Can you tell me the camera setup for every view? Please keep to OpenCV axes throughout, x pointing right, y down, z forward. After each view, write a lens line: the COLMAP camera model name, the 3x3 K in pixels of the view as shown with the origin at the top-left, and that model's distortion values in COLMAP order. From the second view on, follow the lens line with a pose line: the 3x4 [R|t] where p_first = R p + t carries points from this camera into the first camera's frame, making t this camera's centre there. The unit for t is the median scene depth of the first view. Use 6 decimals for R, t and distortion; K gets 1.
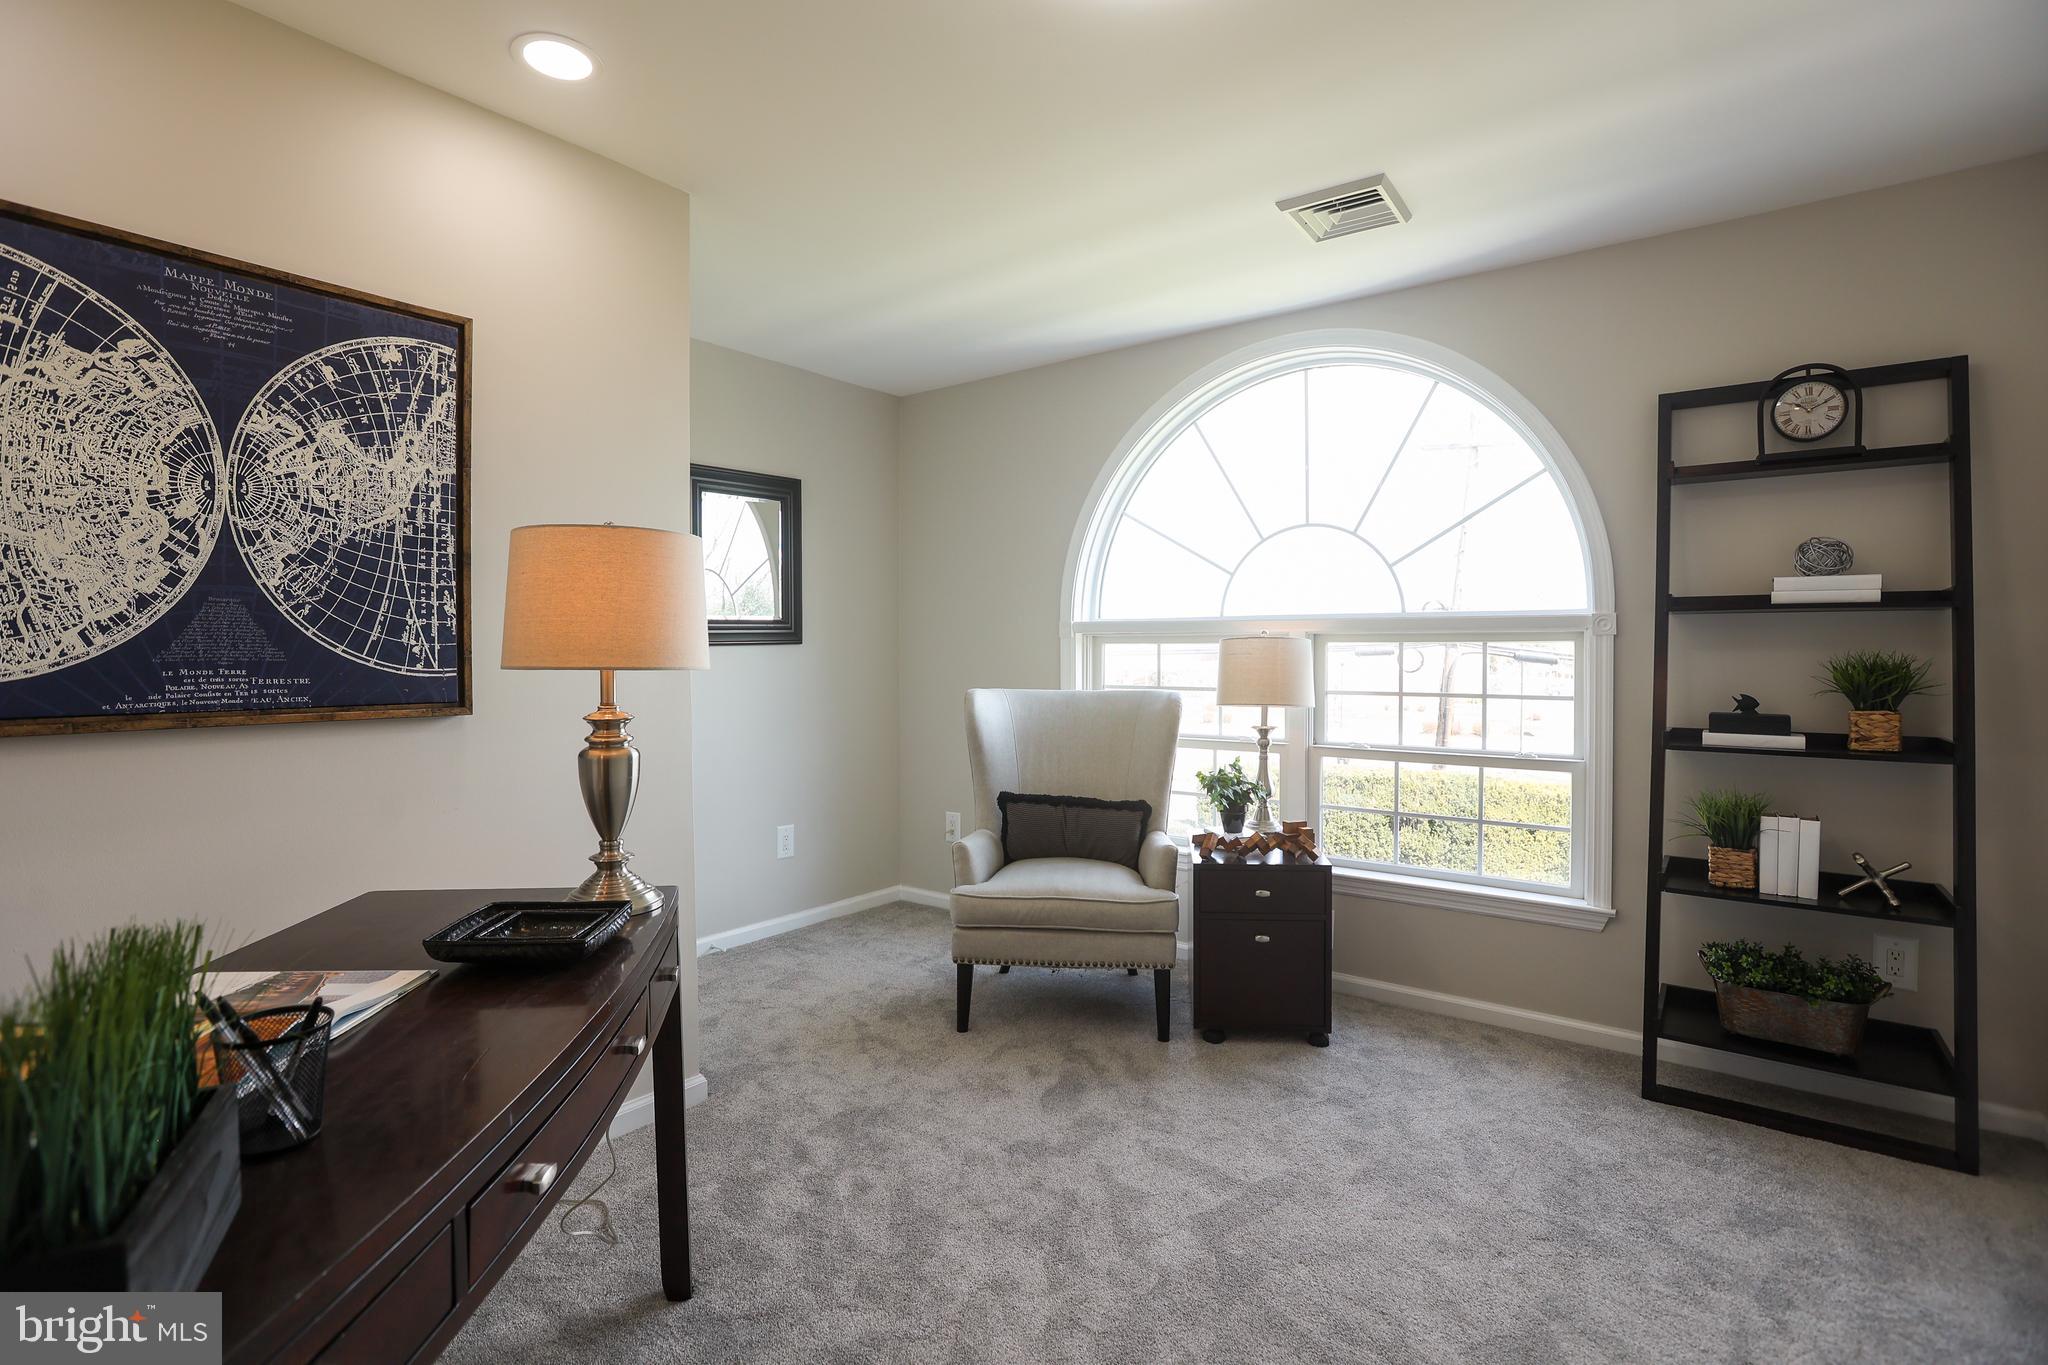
lens RADIAL K [[966.1, 0, 1016.2], [0, 966.1, 669.6], [0, 0, 1]] dist [-0.068010, 0.029768]
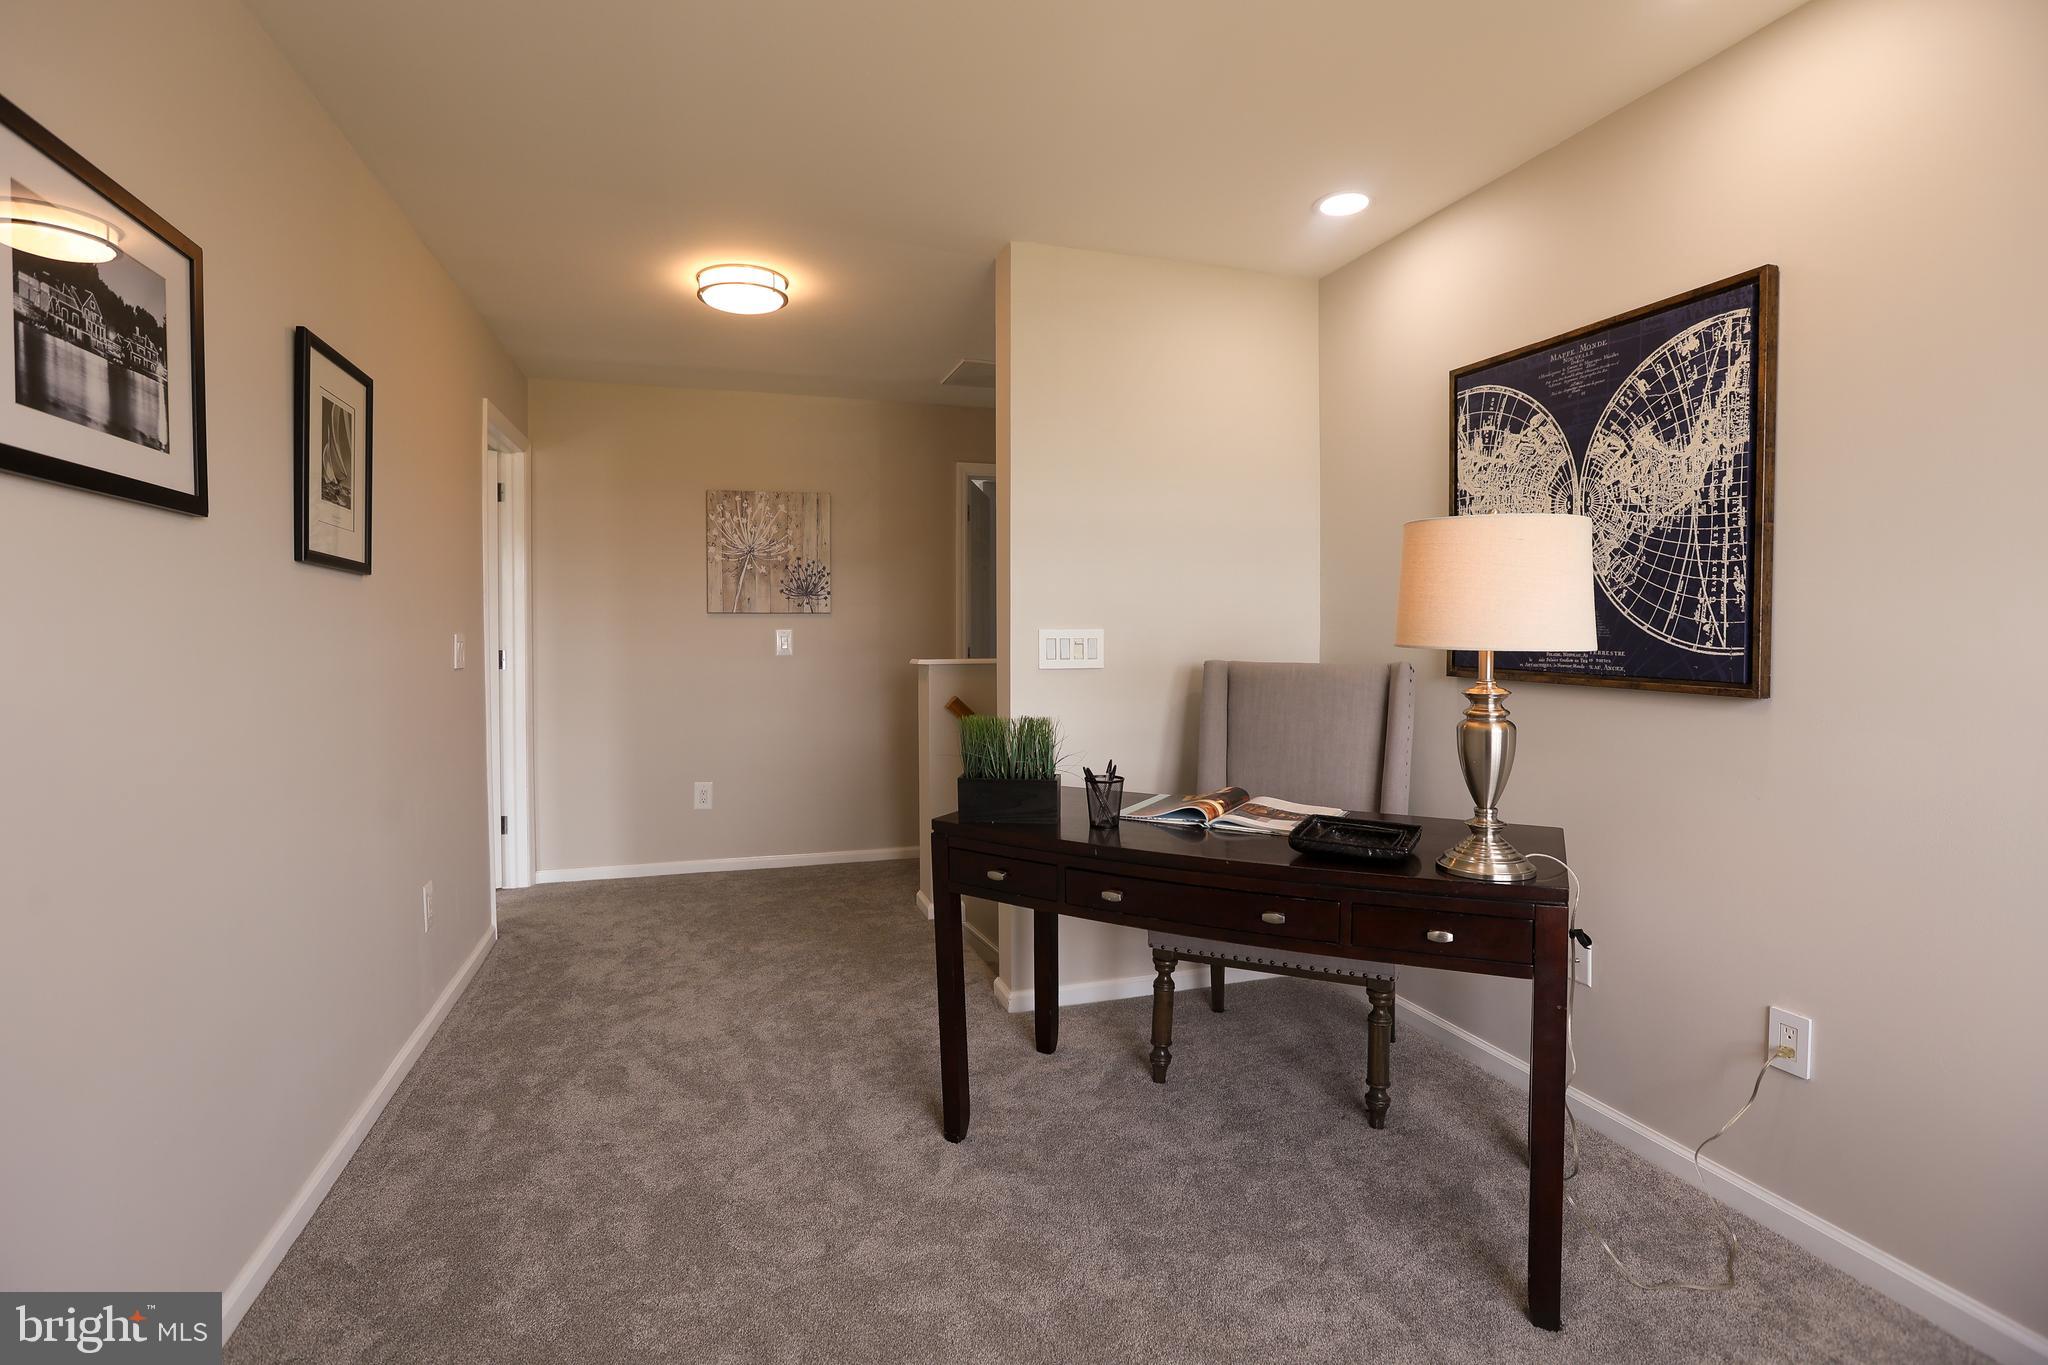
lens RADIAL K [[966.1, 0, 1016.2], [0, 966.1, 669.6], [0, 0, 1]] dist [-0.068010, 0.029768]
pose [[-0.574116, 0.041255, -0.817734, 0.627518], [-0.011525, 0.998224, 0.058452, -0.027238], [0.818693, 0.042982, -0.572620, 0.996192]]
